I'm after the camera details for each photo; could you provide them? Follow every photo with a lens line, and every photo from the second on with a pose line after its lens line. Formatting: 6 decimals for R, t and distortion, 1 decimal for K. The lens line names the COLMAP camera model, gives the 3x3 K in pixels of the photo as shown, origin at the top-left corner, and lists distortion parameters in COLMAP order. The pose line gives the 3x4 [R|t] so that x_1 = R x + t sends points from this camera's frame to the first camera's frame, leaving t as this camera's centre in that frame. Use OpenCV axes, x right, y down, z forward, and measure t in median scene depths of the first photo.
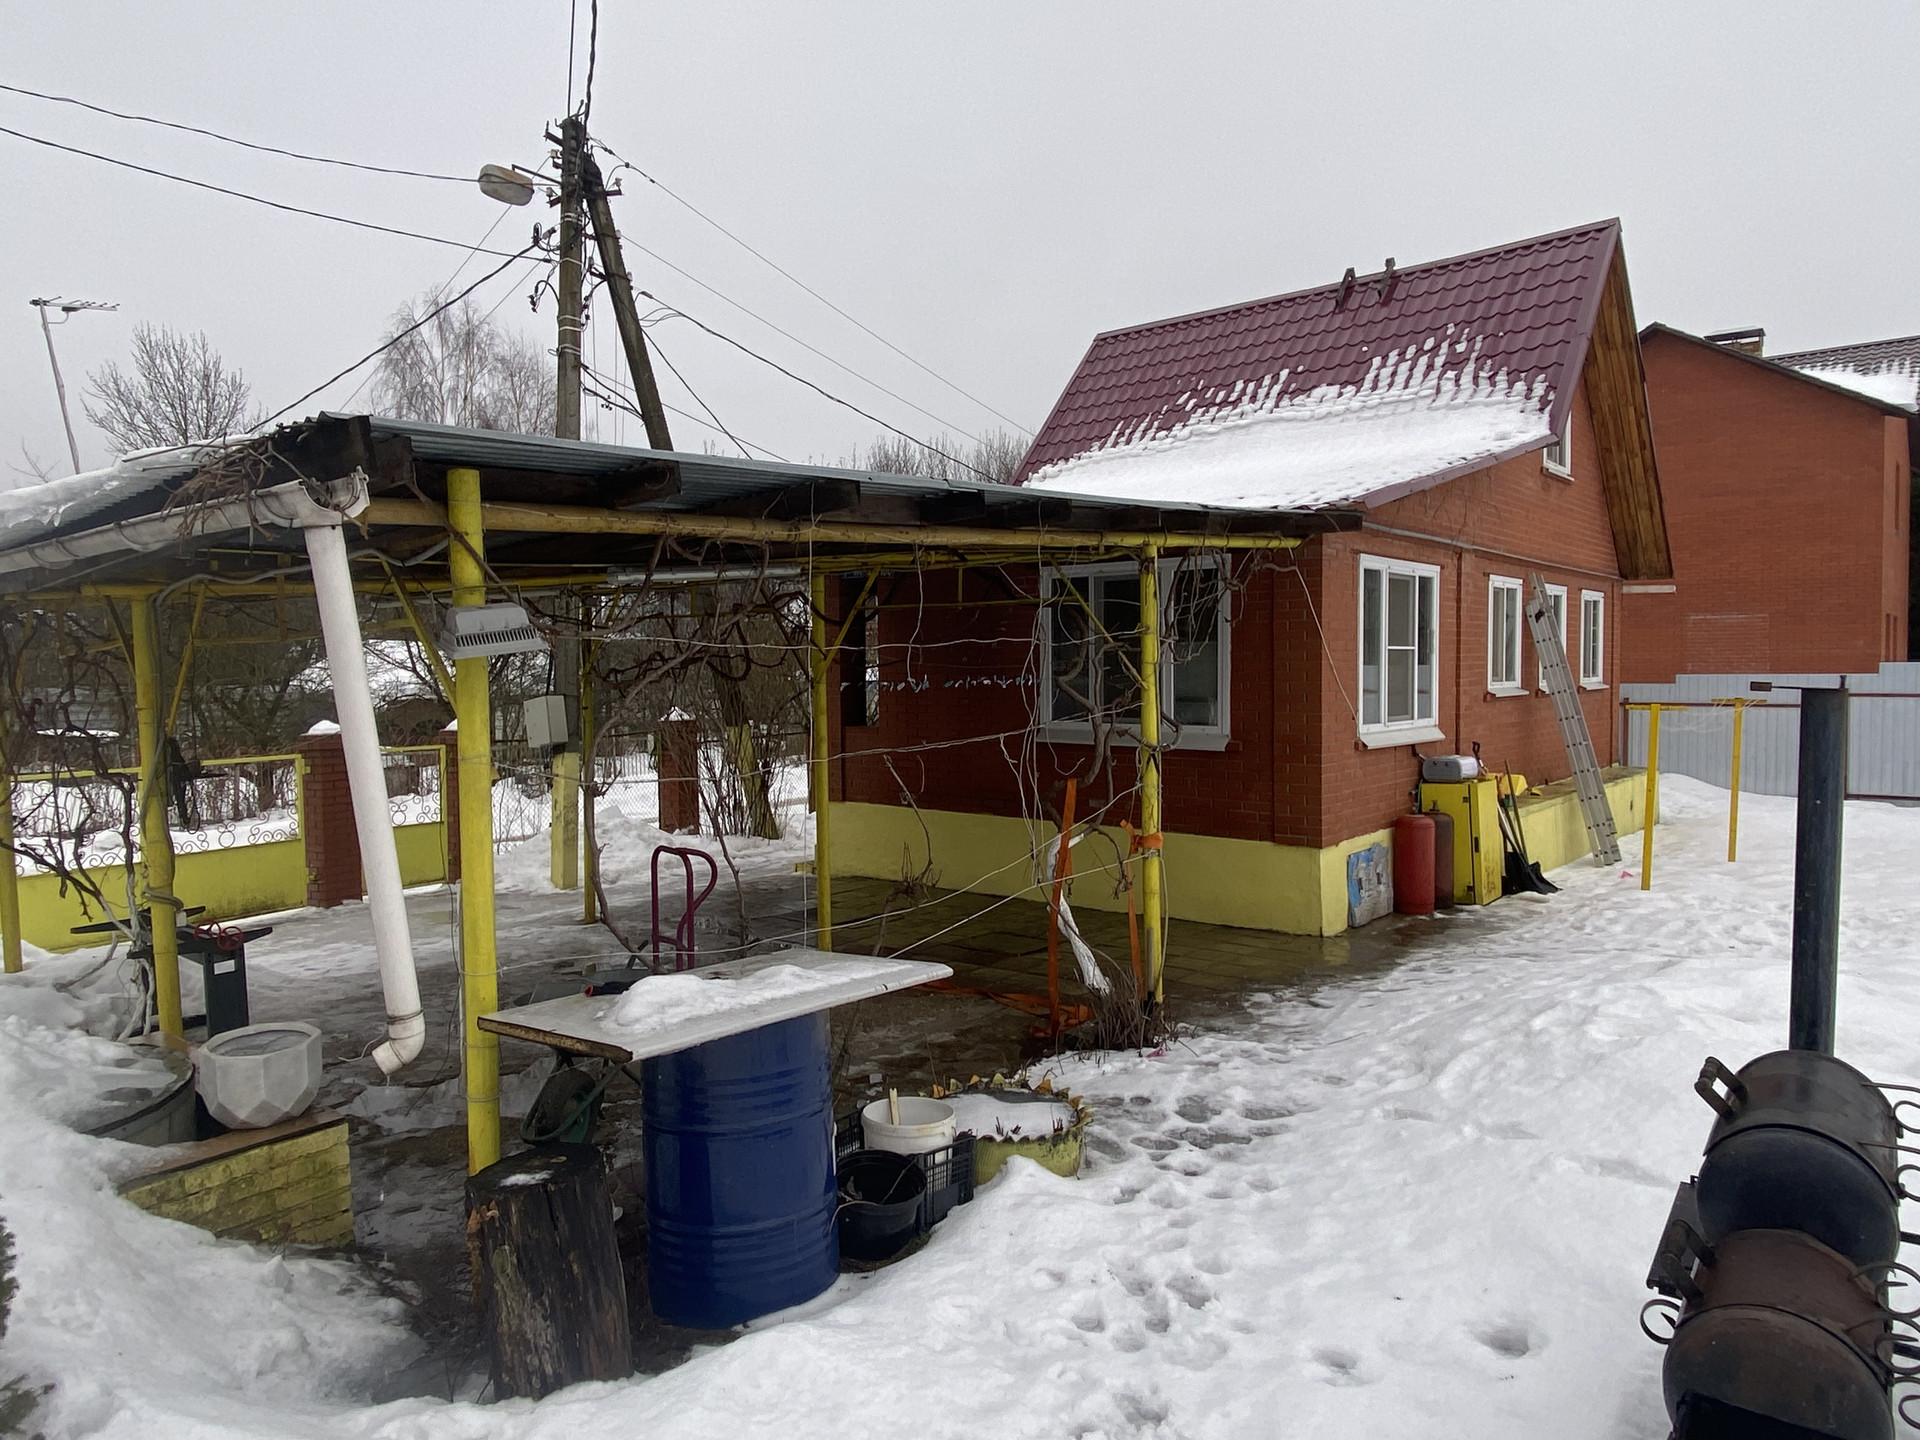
lens RADIAL K [[1224.7, 0, 955.5], [0, 1224.7, 716.8], [0, 0, 1]] dist [0.016250, 0.000096]
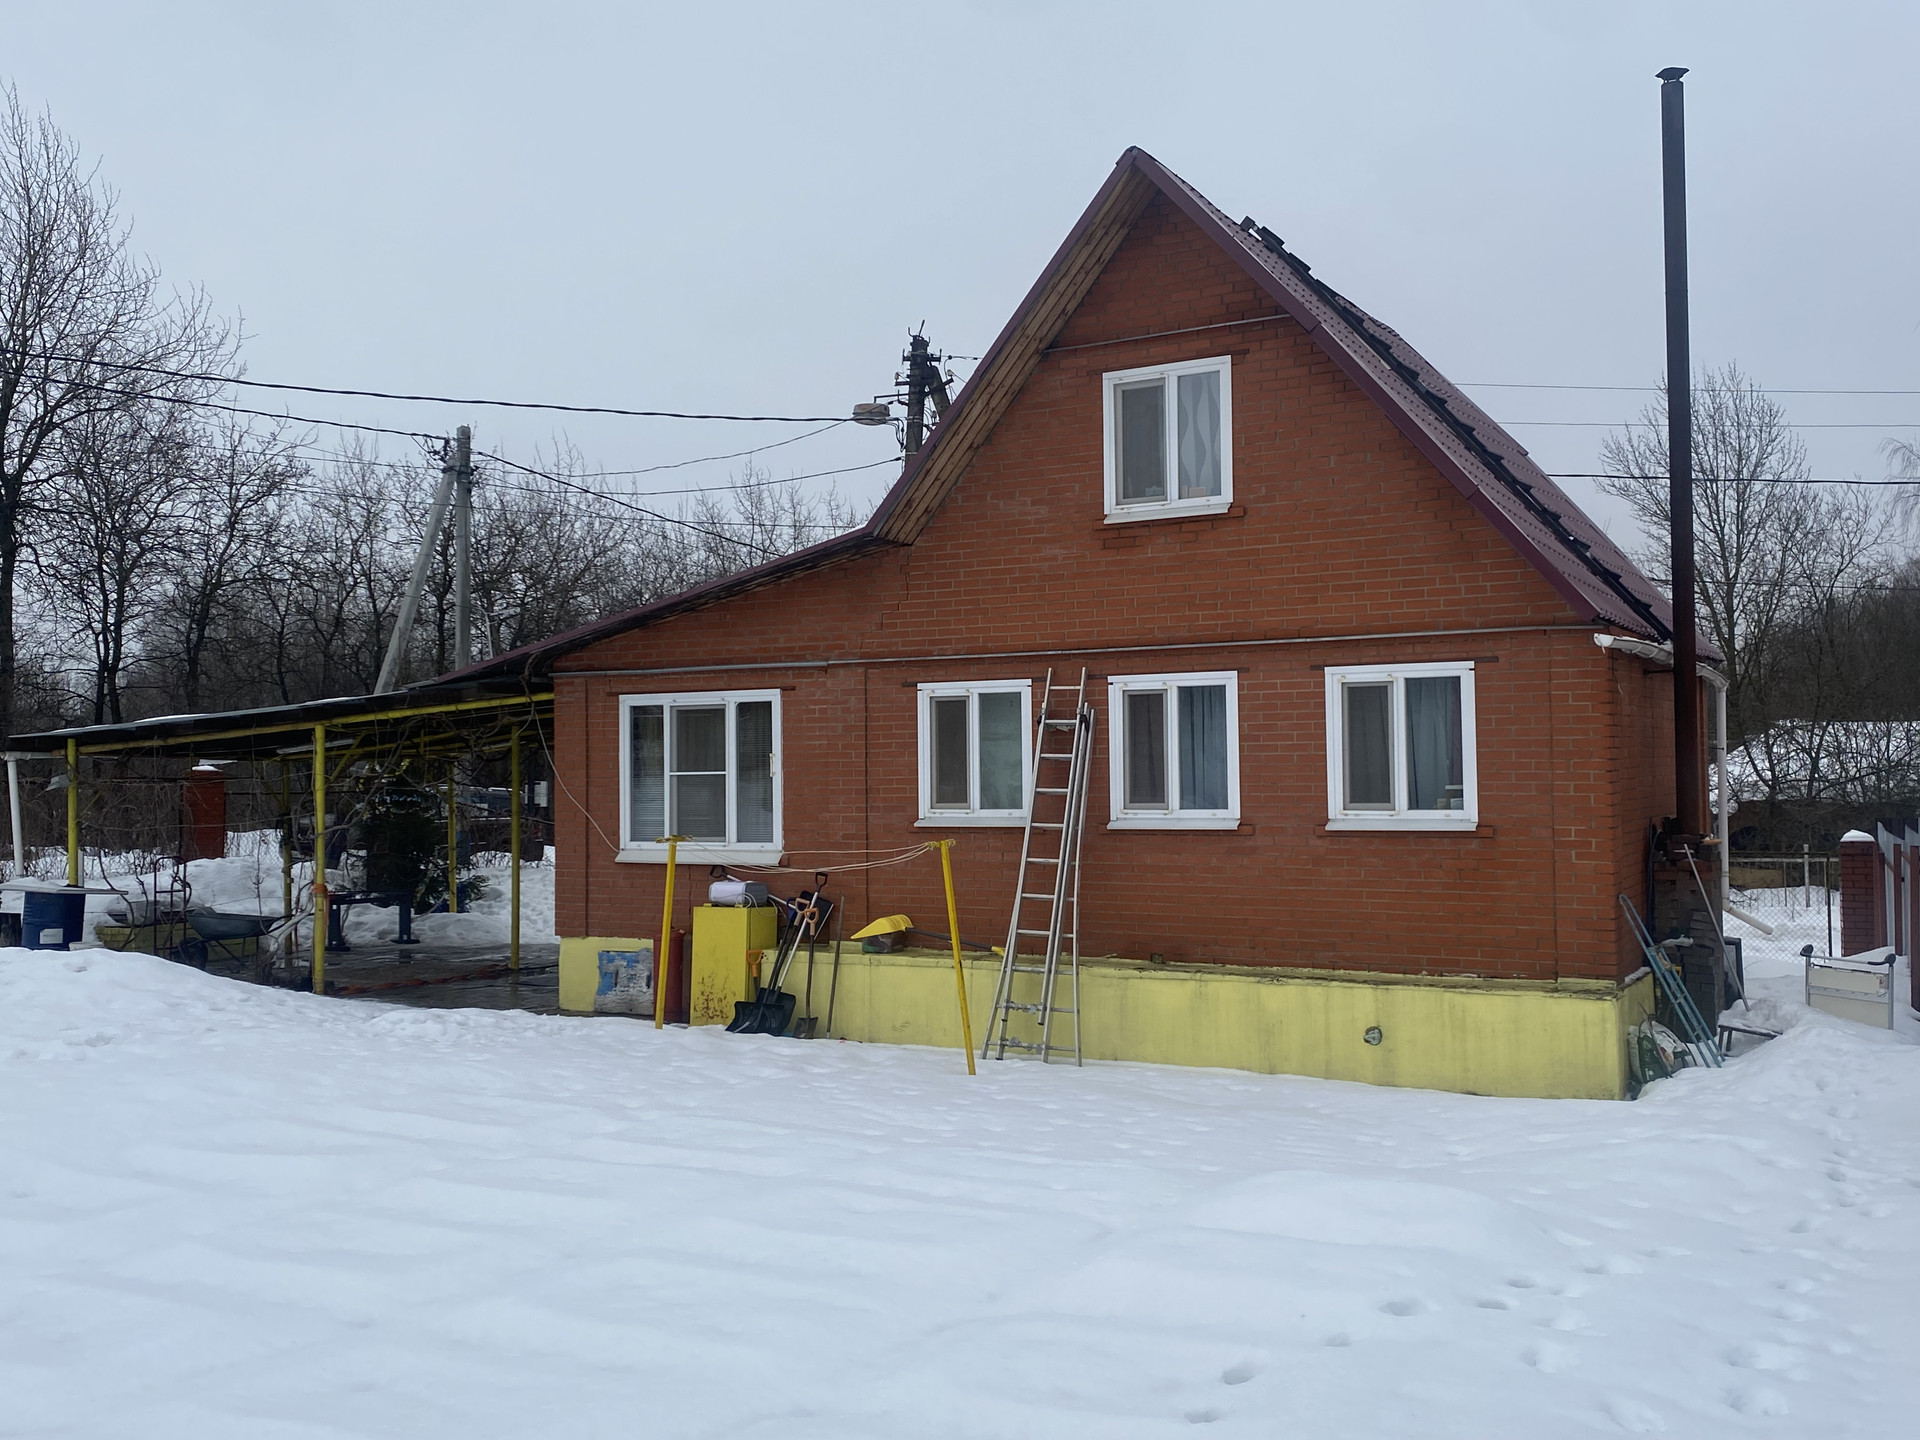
lens RADIAL K [[1830.1, 0, 948.3], [0, 1830.1, 687.7], [0, 0, 1]] dist [0.134324, -0.007348]
pose [[0.181732, -0.036206, -0.982681, 1.521411], [-0.027935, 0.998729, -0.041963, -0.053750], [0.982951, 0.035077, 0.180490, 0.711471]]
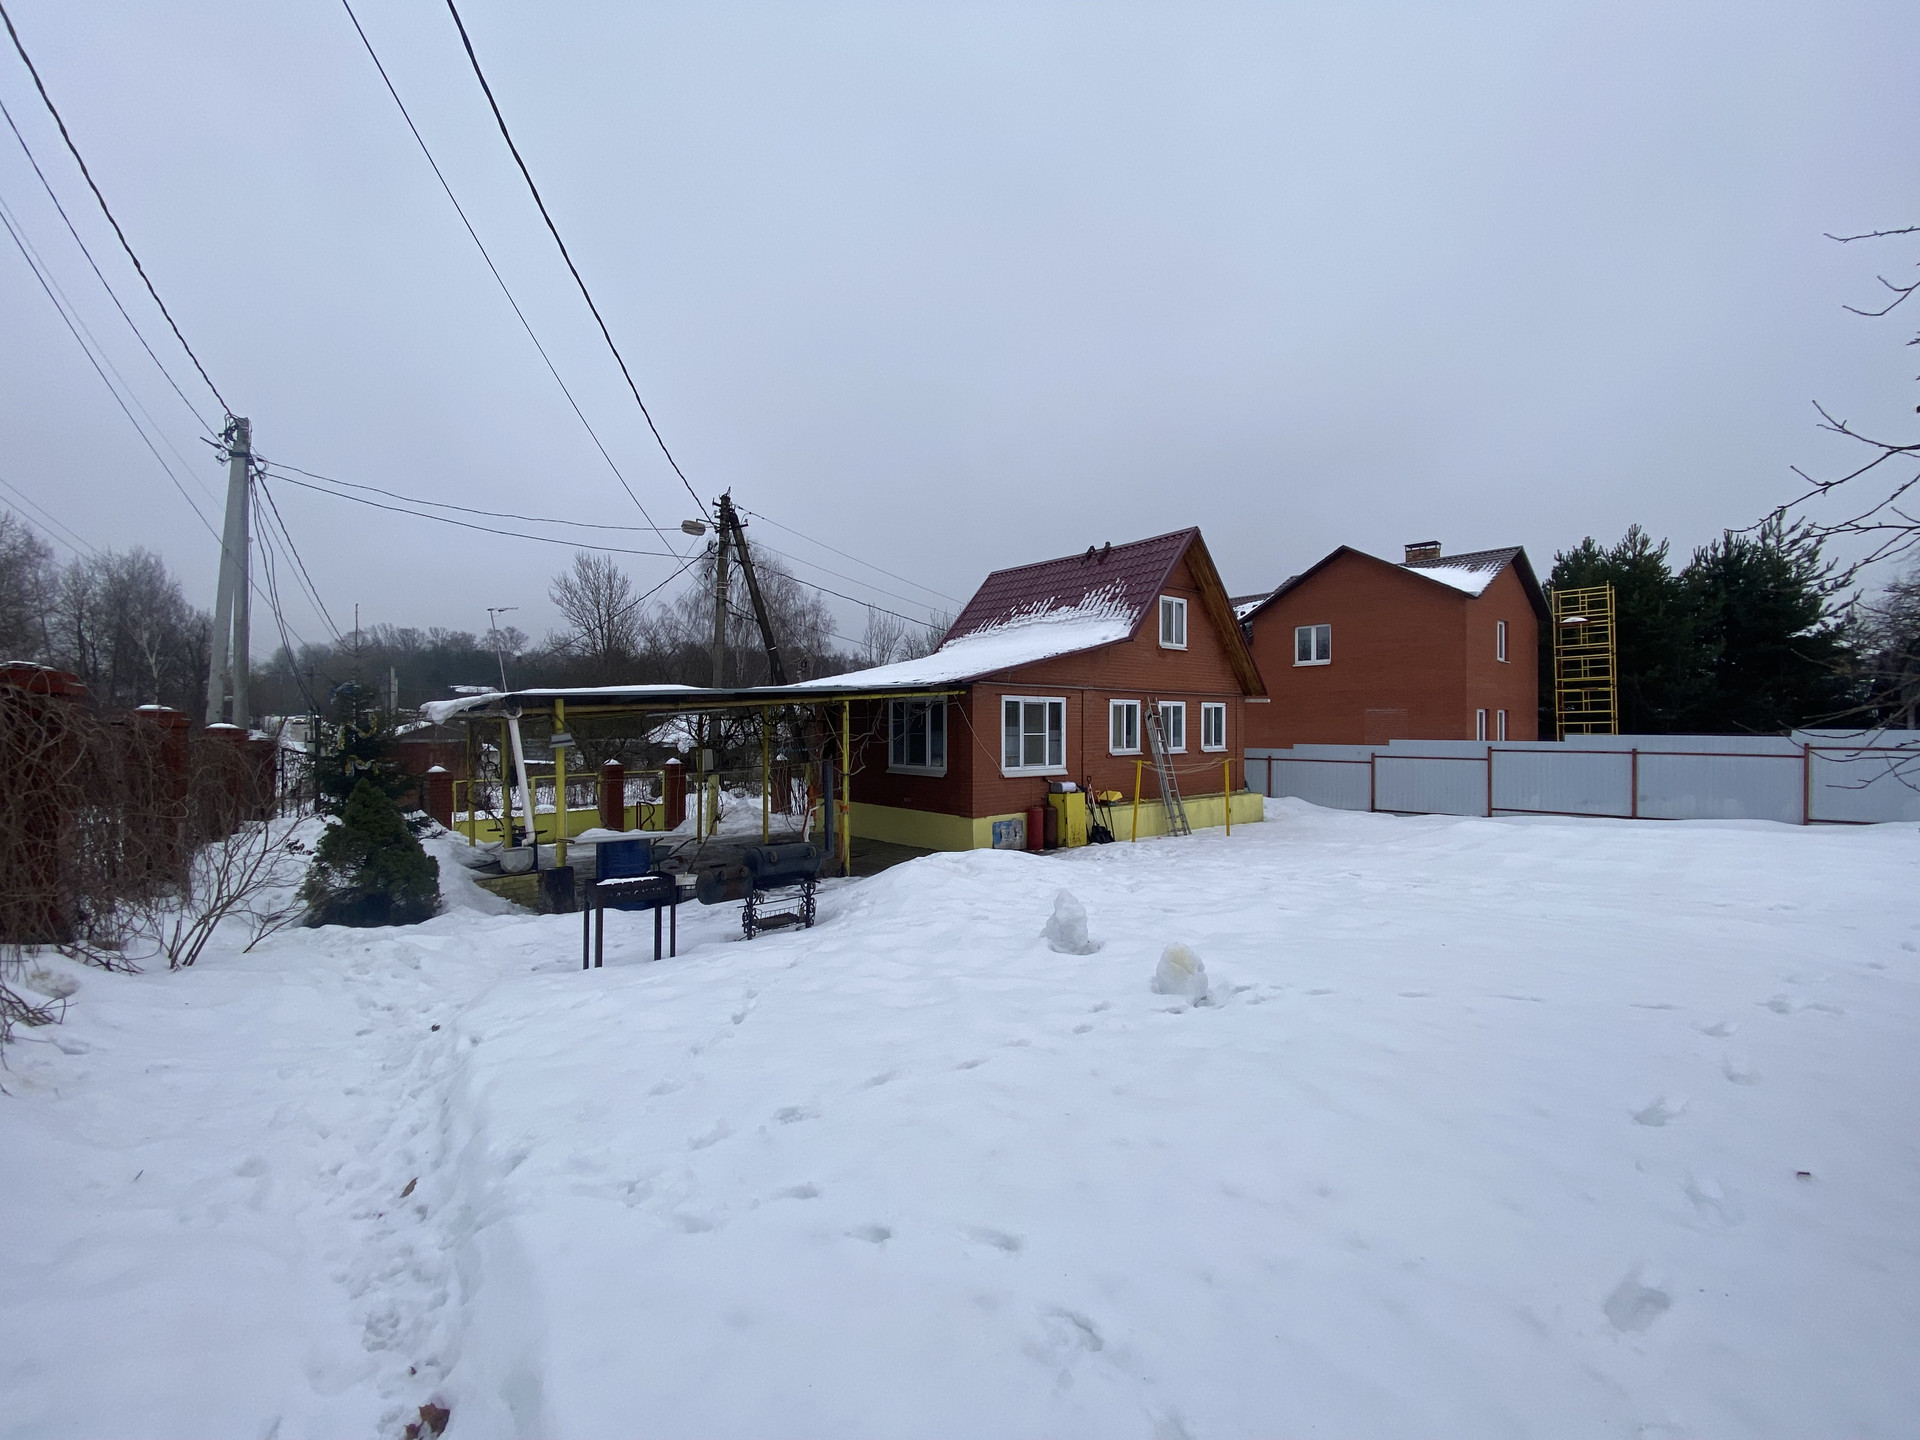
lens RADIAL K [[777.7, 0, 962.8], [0, 777.7, 725.6], [0, 0, 1]] dist [0.042555, -0.036230]
pose [[0.989586, 0.009119, -0.143655, 0.336283], [-0.014959, 0.999103, -0.039627, -0.009685], [0.143165, 0.041363, 0.988834, -0.351779]]
